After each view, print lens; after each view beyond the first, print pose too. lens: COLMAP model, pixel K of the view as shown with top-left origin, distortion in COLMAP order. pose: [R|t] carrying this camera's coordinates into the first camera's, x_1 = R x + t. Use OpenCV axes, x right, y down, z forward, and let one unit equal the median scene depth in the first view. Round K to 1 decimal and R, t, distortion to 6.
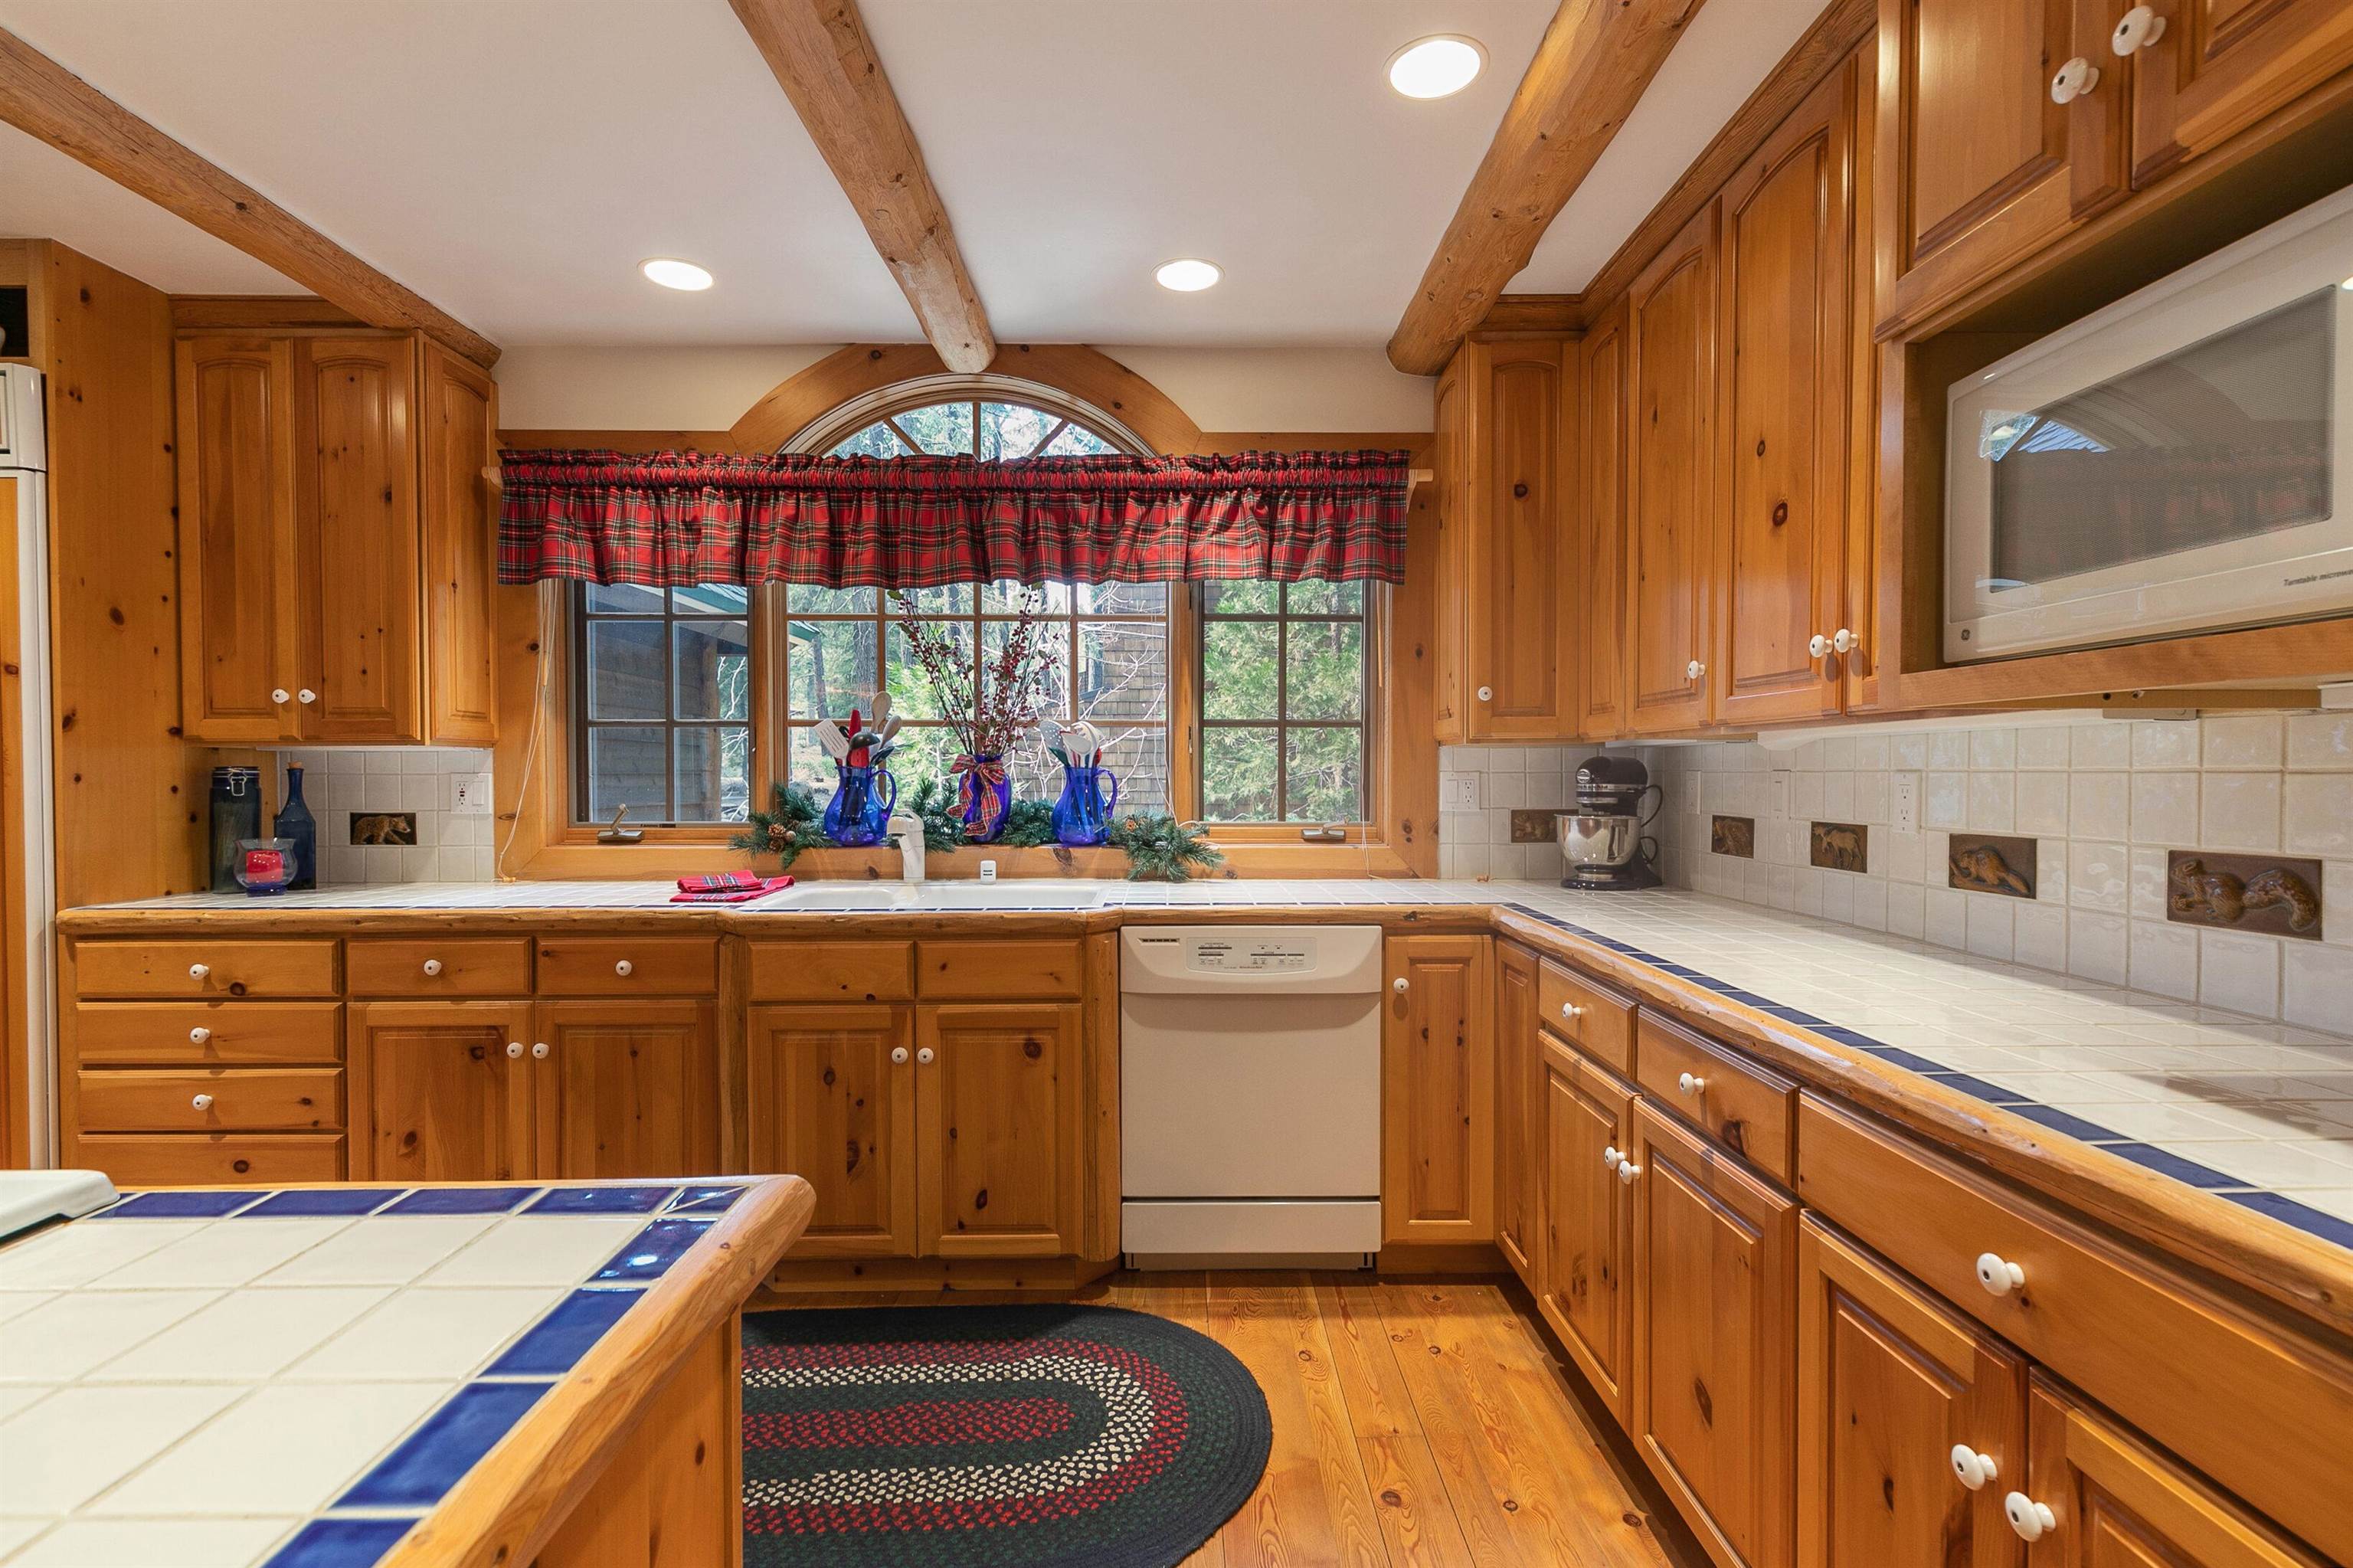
lens RADIAL K [[1078.3, 0, 1173.7], [0, 1078.3, 789.8], [0, 0, 1]] dist [0.004468, -0.000455]
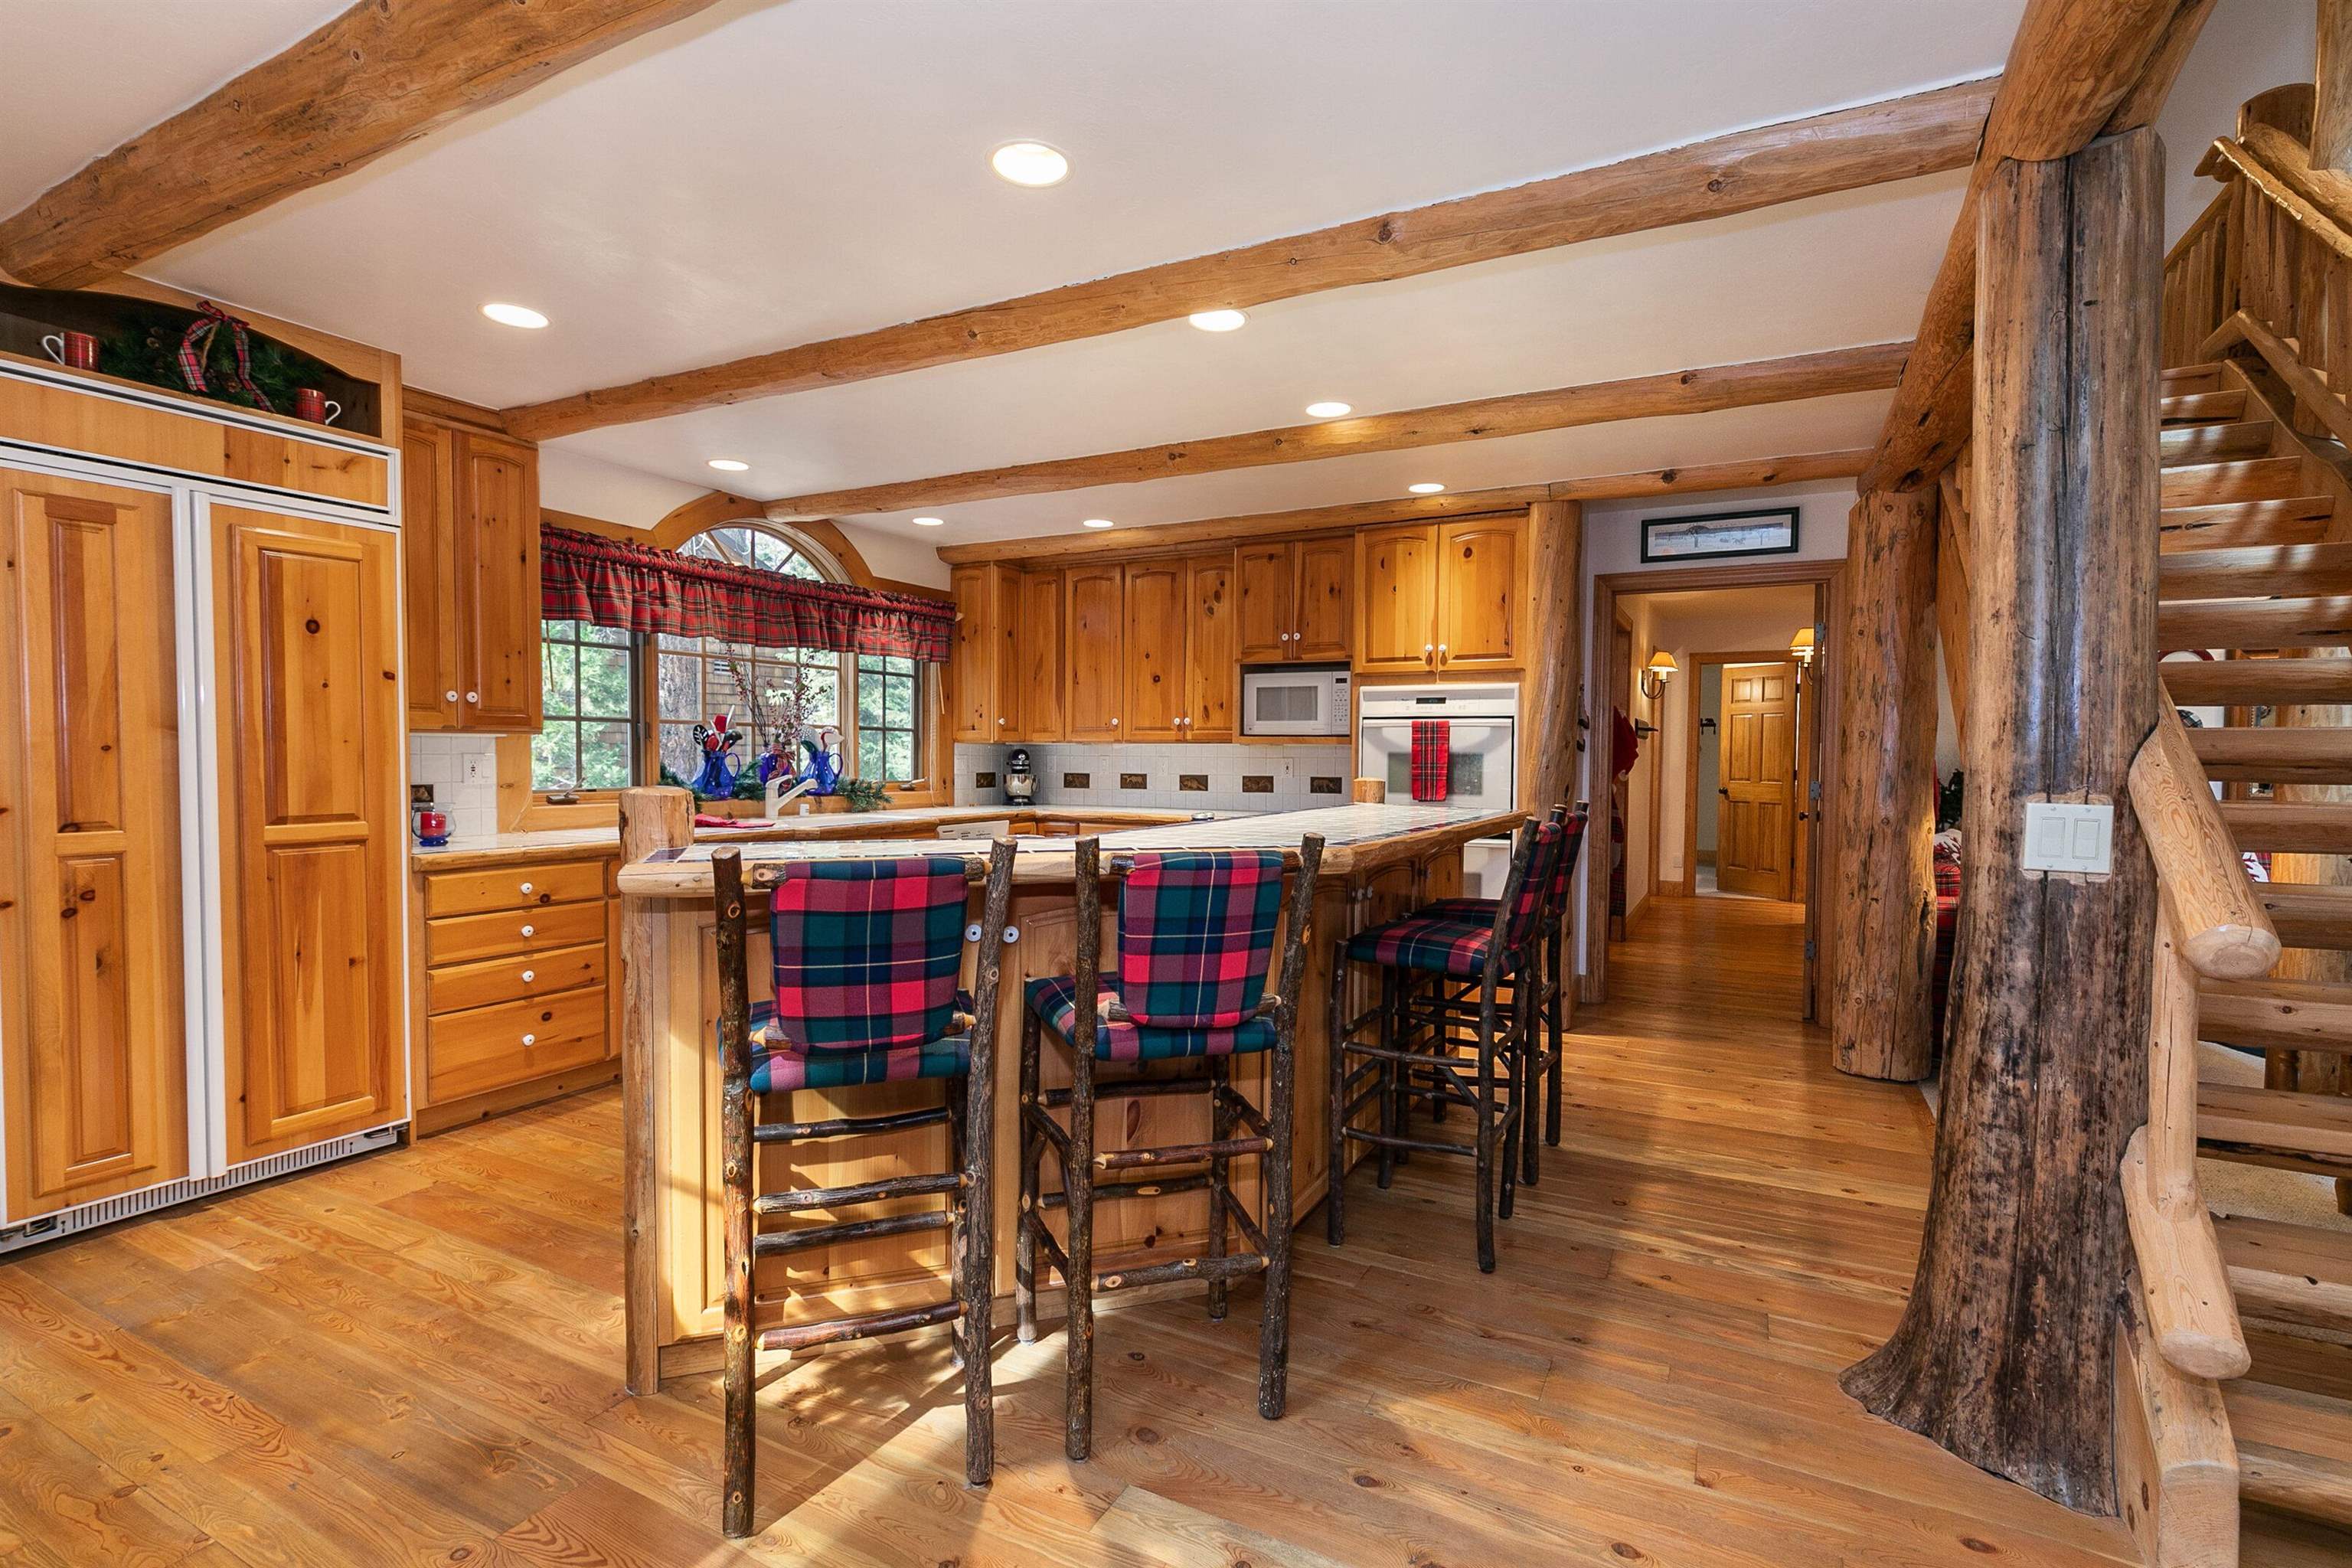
lens RADIAL K [[1100.9, 0, 1167.2], [0, 1100.9, 792.1], [0, 0, 1]] dist [0.002311, -0.000123]
pose [[0.484023, -0.025805, 0.874675, -1.679310], [0.008193, 0.999655, 0.024959, 0.005783], [-0.875017, -0.004915, 0.484068, -0.463921]]
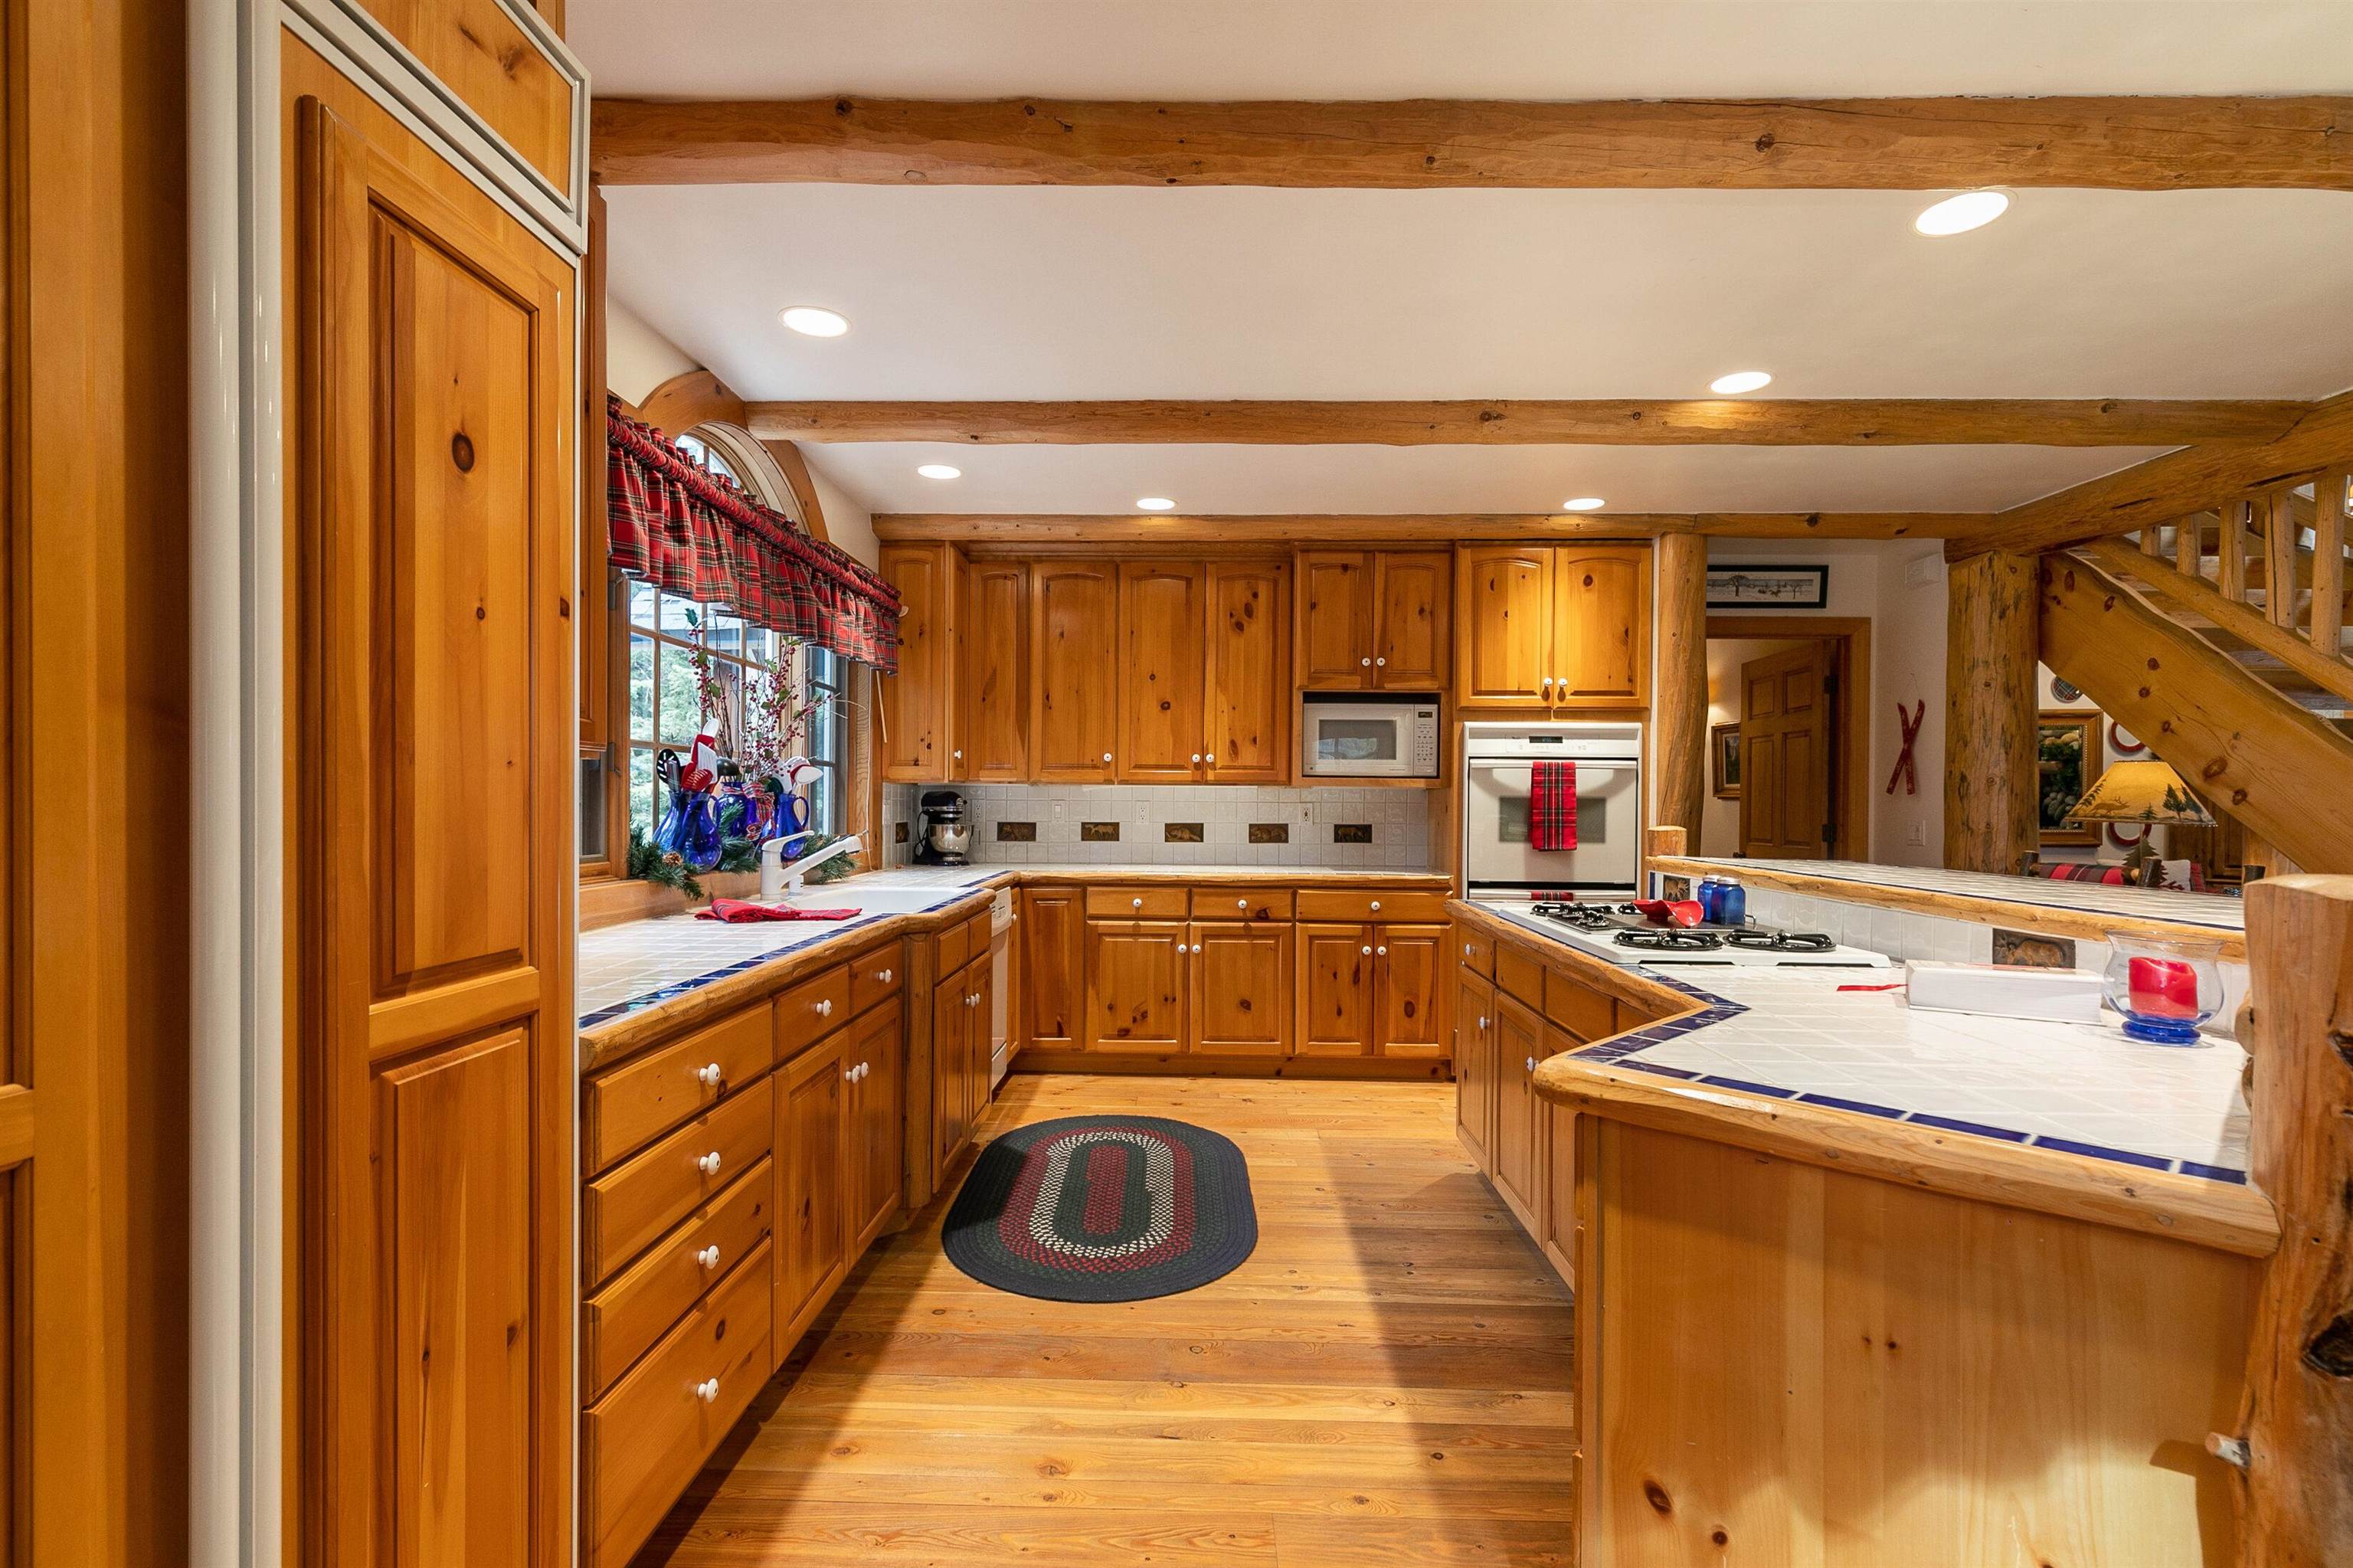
lens RADIAL K [[1080.0, 0, 1172.4], [0, 1080.0, 810.3], [0, 0, 1]] dist [0.000062, -0.000179]
pose [[0.039561, -0.006264, 0.999198, -1.501666], [0.010744, 0.999925, 0.005843, -0.006732], [-0.999159, 0.010504, 0.039625, 0.624799]]
